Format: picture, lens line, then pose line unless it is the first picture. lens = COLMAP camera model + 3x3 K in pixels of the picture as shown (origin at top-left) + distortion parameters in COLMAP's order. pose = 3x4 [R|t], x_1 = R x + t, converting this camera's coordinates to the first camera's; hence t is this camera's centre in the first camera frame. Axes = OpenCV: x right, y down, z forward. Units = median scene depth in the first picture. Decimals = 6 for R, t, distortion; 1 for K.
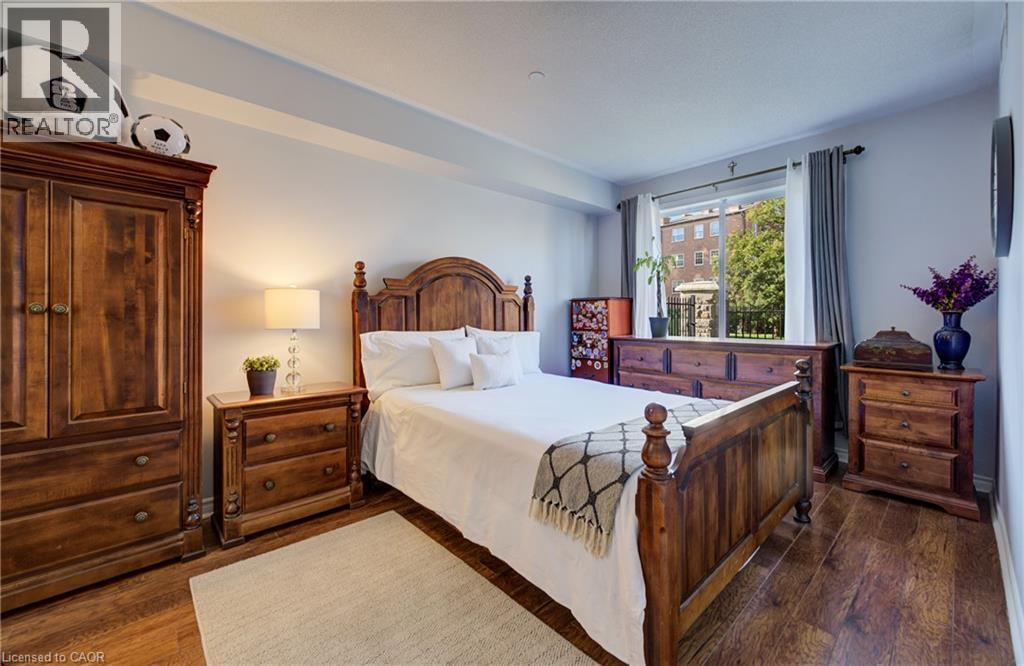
lens RADIAL K [[404.2, 0, 513.8], [0, 404.2, 317.9], [0, 0, 1]] dist [-0.000071, 0.000129]
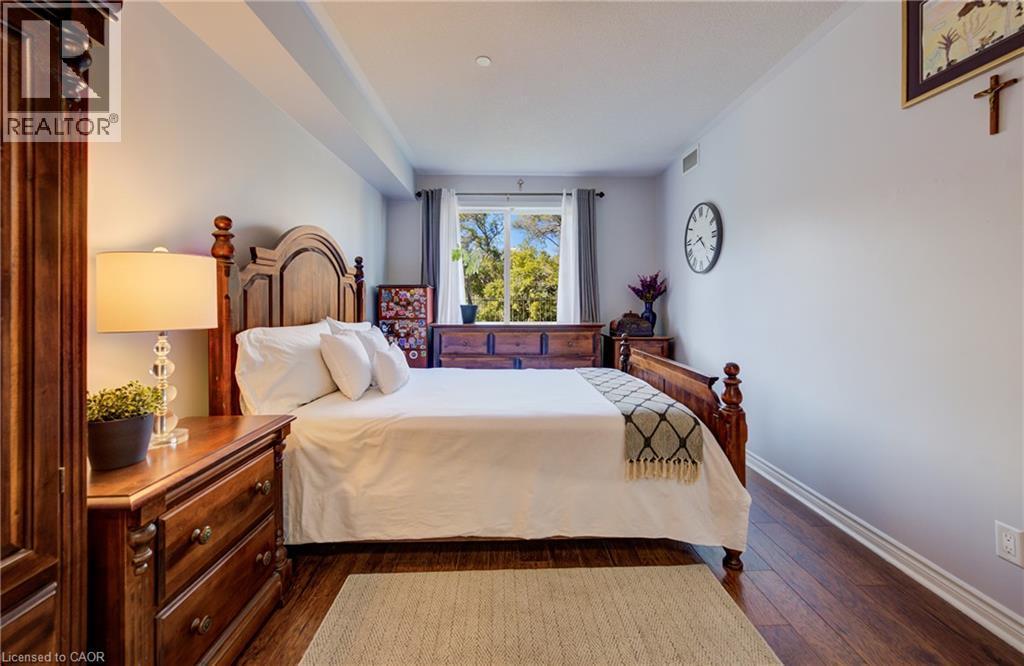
lens RADIAL K [[409.9, 0, 514.3], [0, 409.9, 304.5], [0, 0, 1]] dist [0.000287, 0.000121]
pose [[0.656719, -0.002339, 0.754131, -0.453557], [0.002798, 0.999996, 0.000665, -0.003716], [-0.754130, 0.001673, 0.656723, 0.204800]]
